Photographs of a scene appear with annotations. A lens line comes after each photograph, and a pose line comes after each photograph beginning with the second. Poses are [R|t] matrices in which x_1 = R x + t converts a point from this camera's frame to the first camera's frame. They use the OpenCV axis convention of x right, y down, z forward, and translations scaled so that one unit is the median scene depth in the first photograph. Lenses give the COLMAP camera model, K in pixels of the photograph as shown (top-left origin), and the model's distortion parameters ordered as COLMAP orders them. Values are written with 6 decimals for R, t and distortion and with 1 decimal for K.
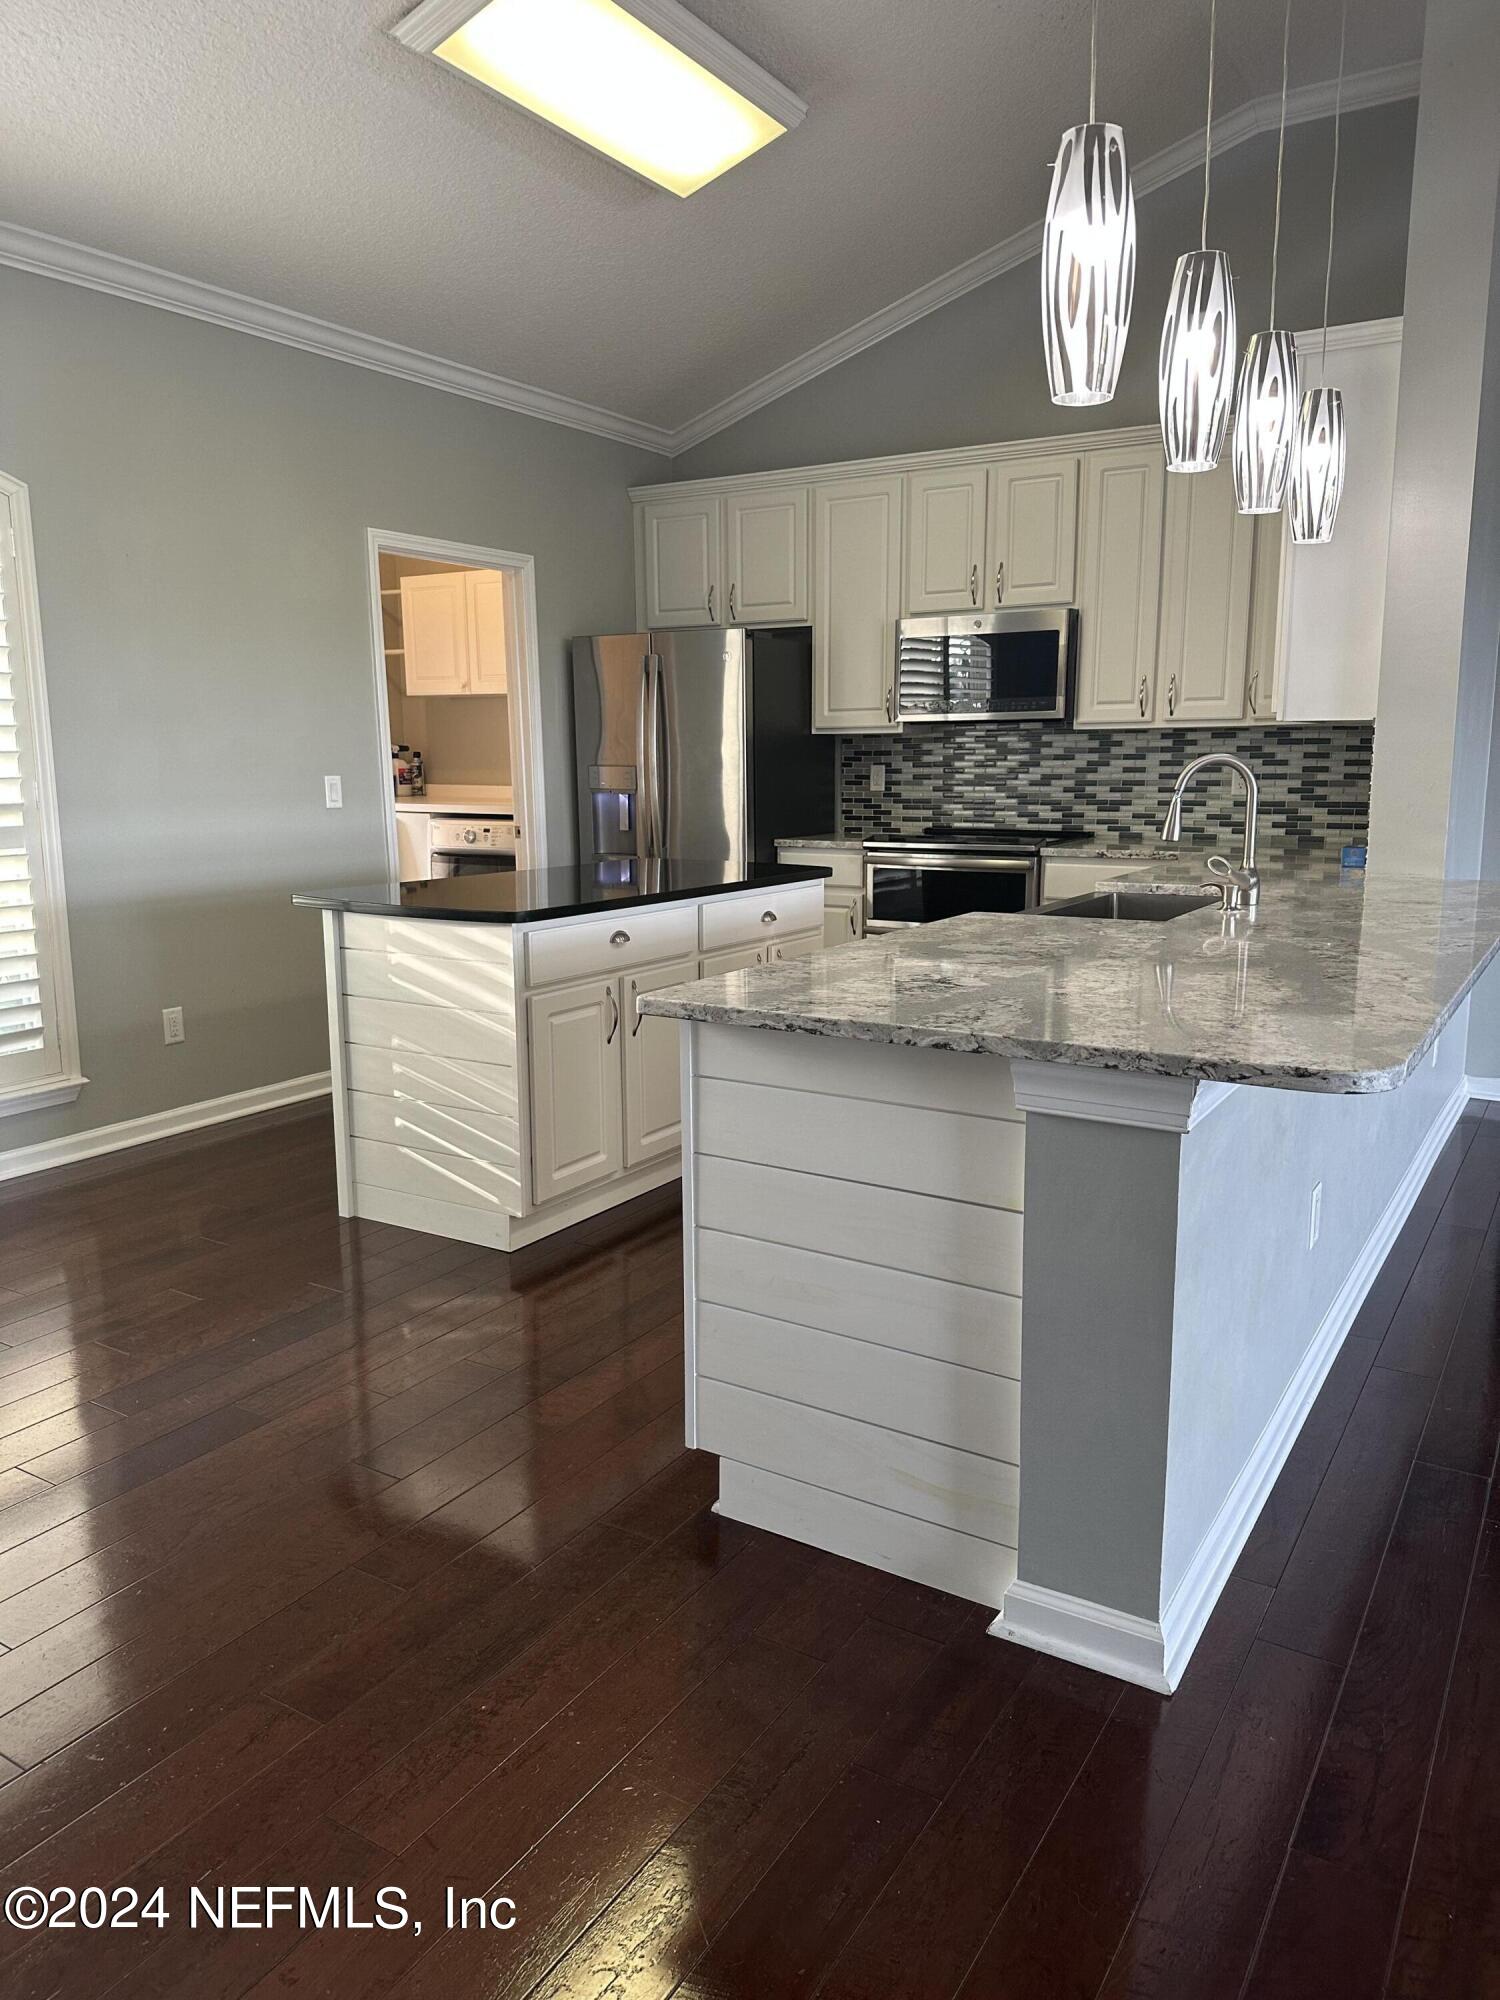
lens RADIAL K [[1411.6, 0, 757.7], [0, 1411.6, 999.4], [0, 0, 1]] dist [0.077771, -0.089184]
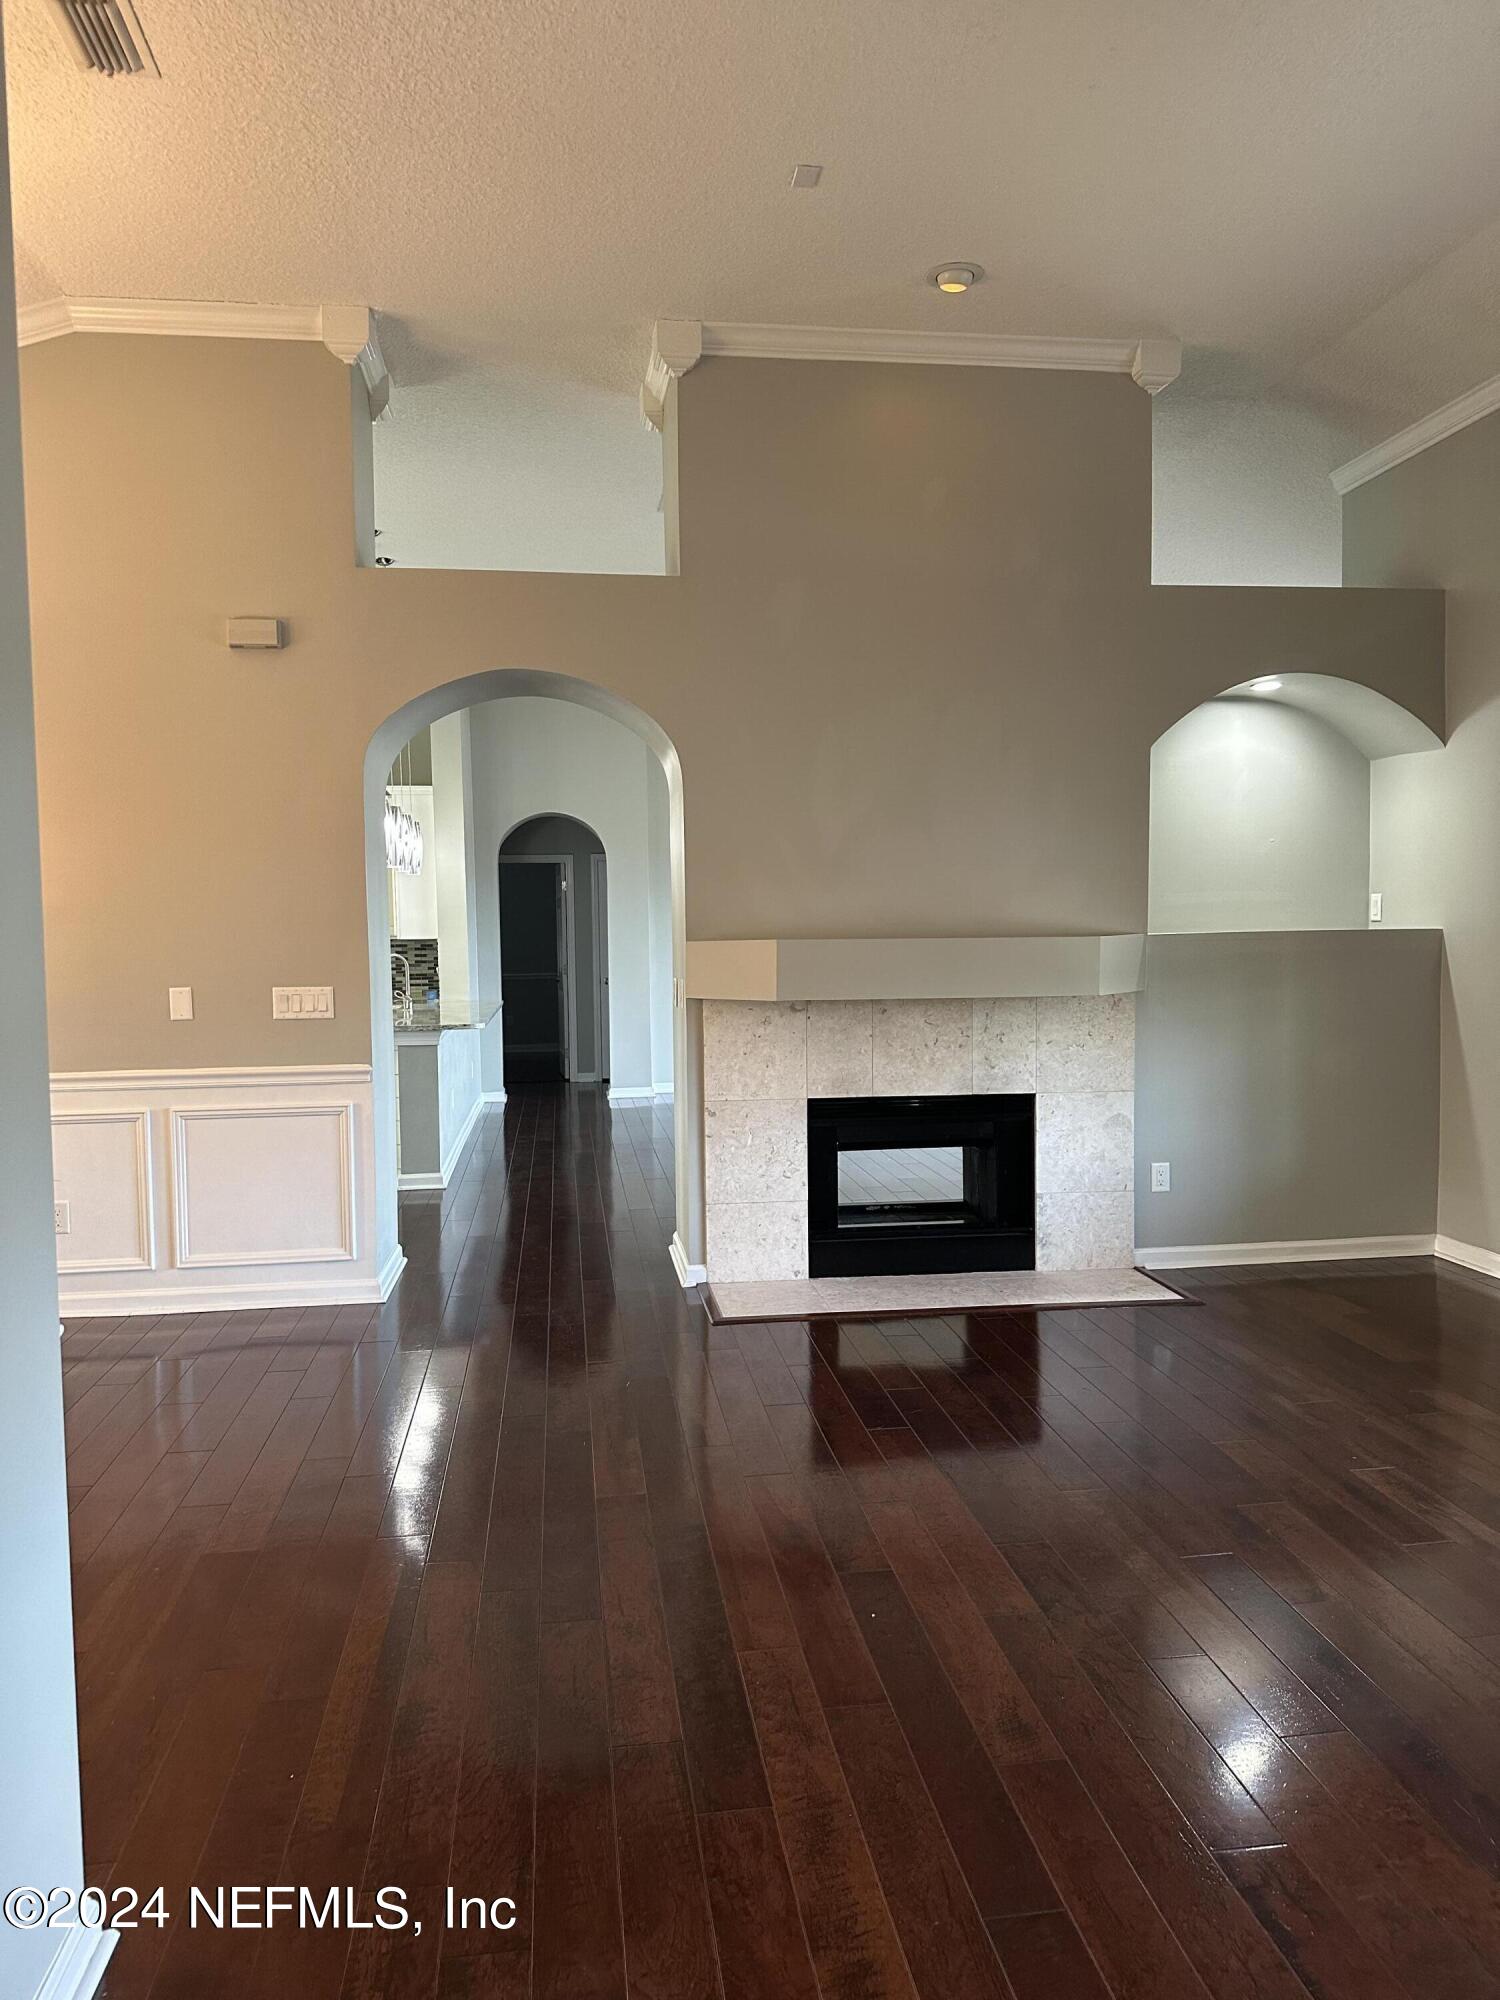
lens RADIAL K [[1411.6, 0, 757.7], [0, 1411.6, 999.4], [0, 0, 1]] dist [0.077771, -0.089184]
pose [[0.772004, -0.036239, 0.634584, -1.040724], [0.120624, 0.988583, -0.090292, 0.292666], [-0.624067, 0.146252, 0.767562, -1.801324]]
